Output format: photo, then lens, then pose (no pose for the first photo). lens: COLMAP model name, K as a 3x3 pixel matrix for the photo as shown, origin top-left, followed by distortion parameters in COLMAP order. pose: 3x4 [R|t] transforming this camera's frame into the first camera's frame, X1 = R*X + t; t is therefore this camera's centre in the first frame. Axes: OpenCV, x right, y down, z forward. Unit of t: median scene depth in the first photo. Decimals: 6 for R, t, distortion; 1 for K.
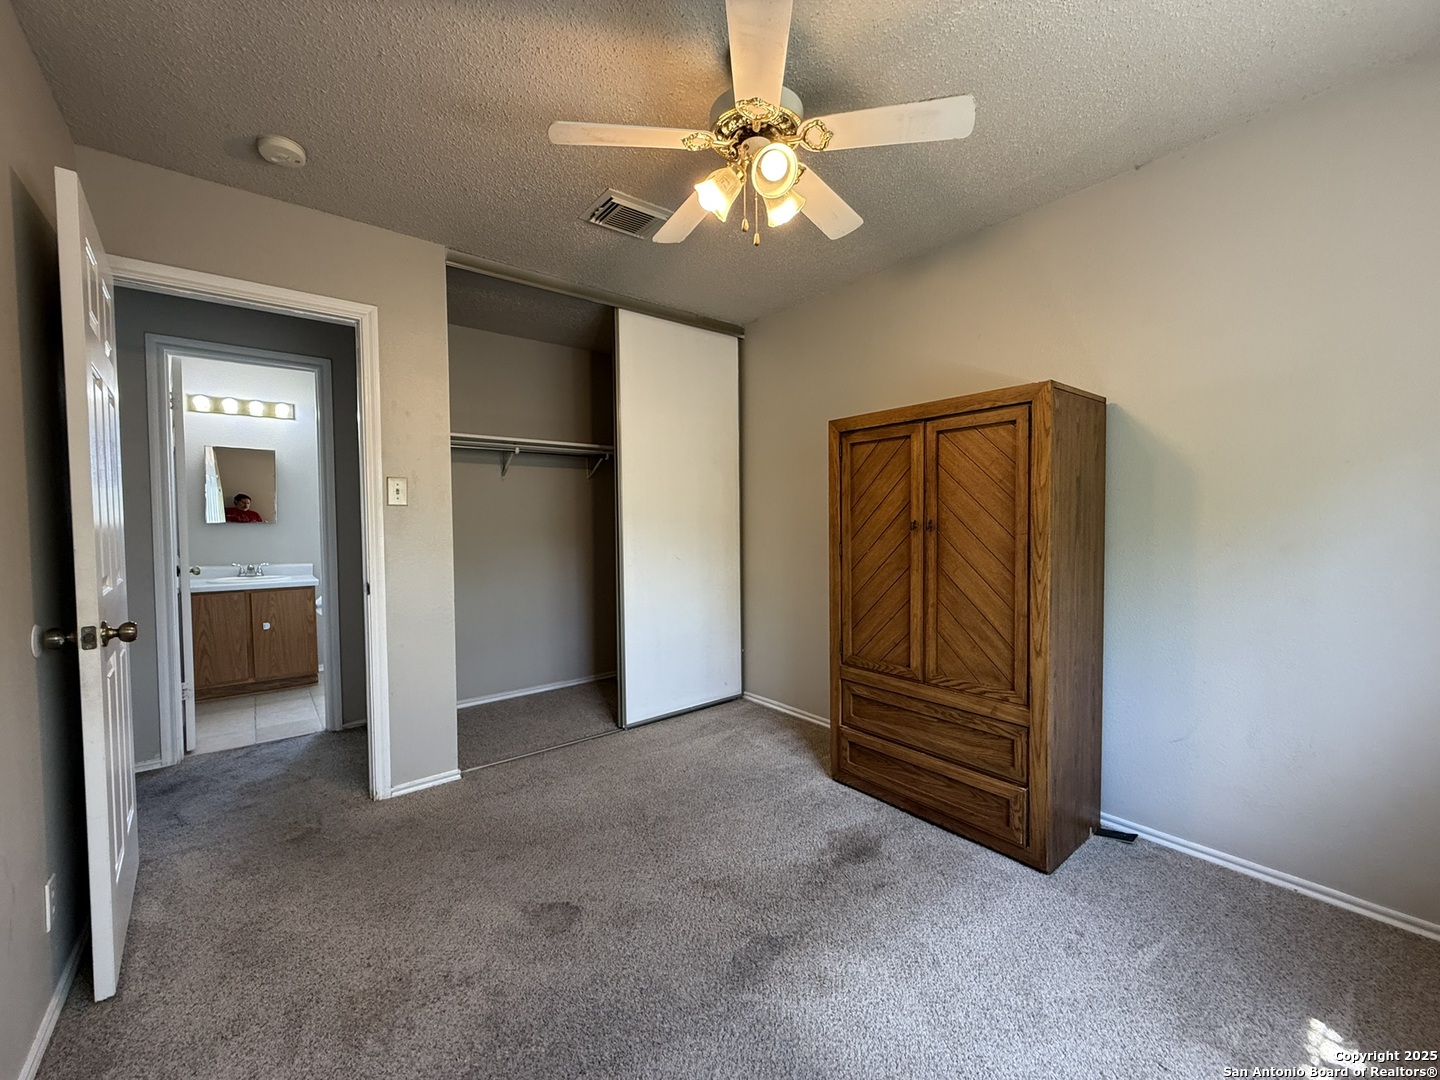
lens RADIAL K [[573.9, 0, 712.0], [0, 573.9, 538.2], [0, 0, 1]] dist [0.003150, -0.000262]
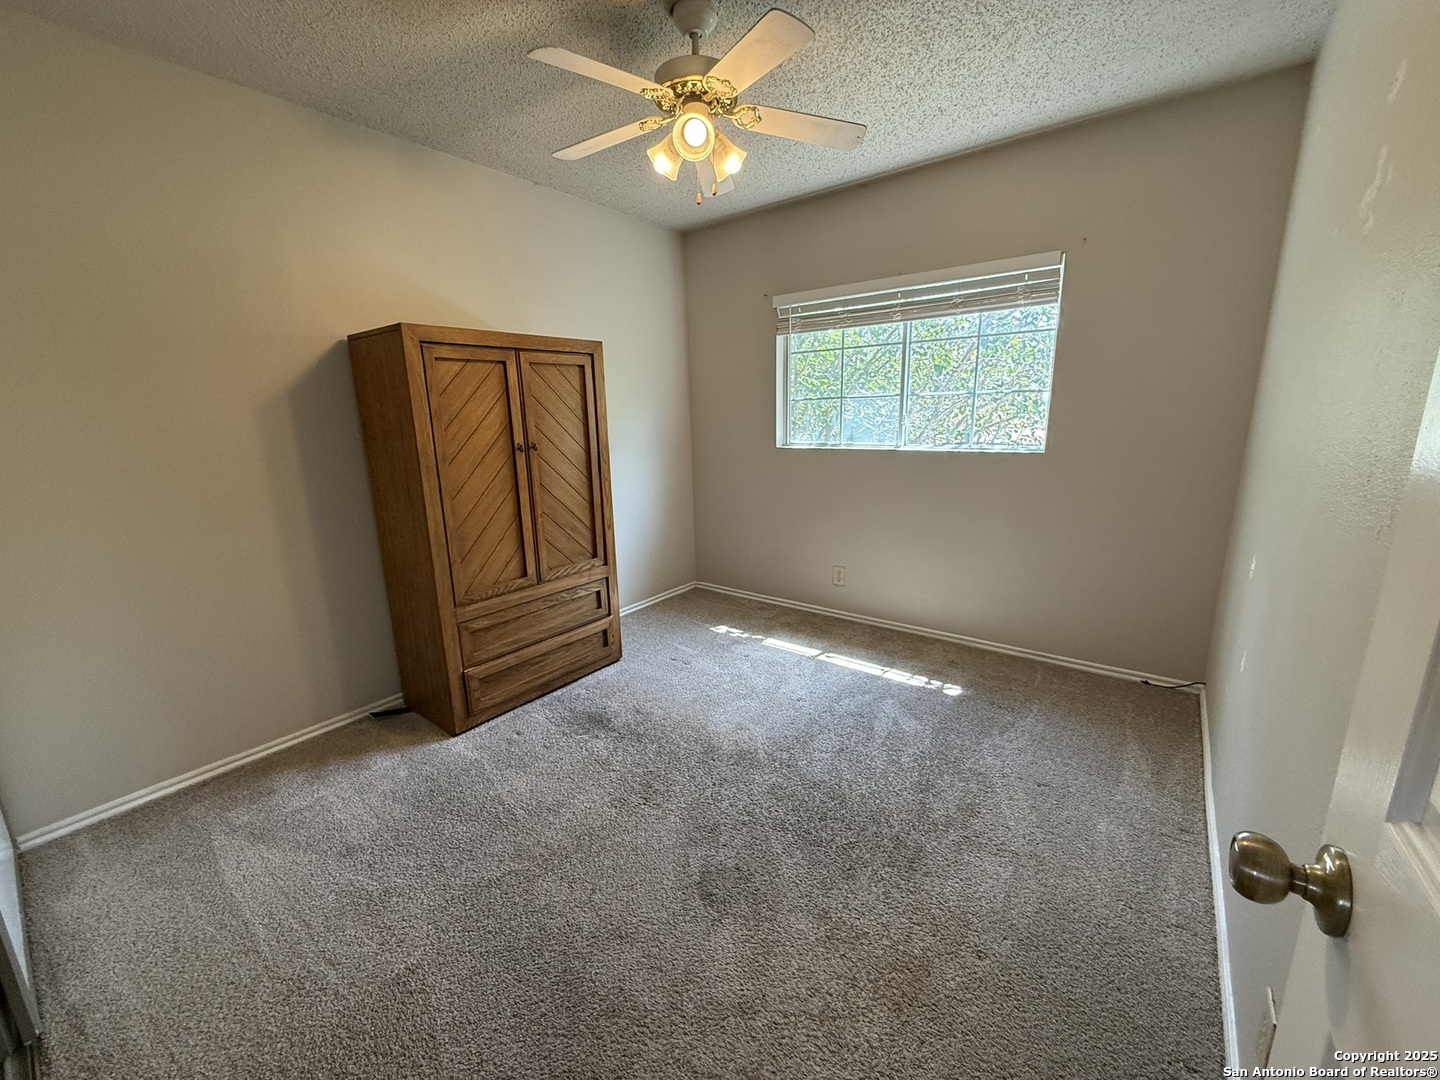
lens RADIAL K [[573.9, 0, 716.8], [0, 573.9, 539.3], [0, 0, 1]] dist [0.003150, -0.000262]
pose [[-0.229154, -0.195855, 0.953483, -0.779924], [0.058575, 0.974999, 0.214352, -0.062653], [-0.971626, 0.104970, -0.211953, 0.853282]]
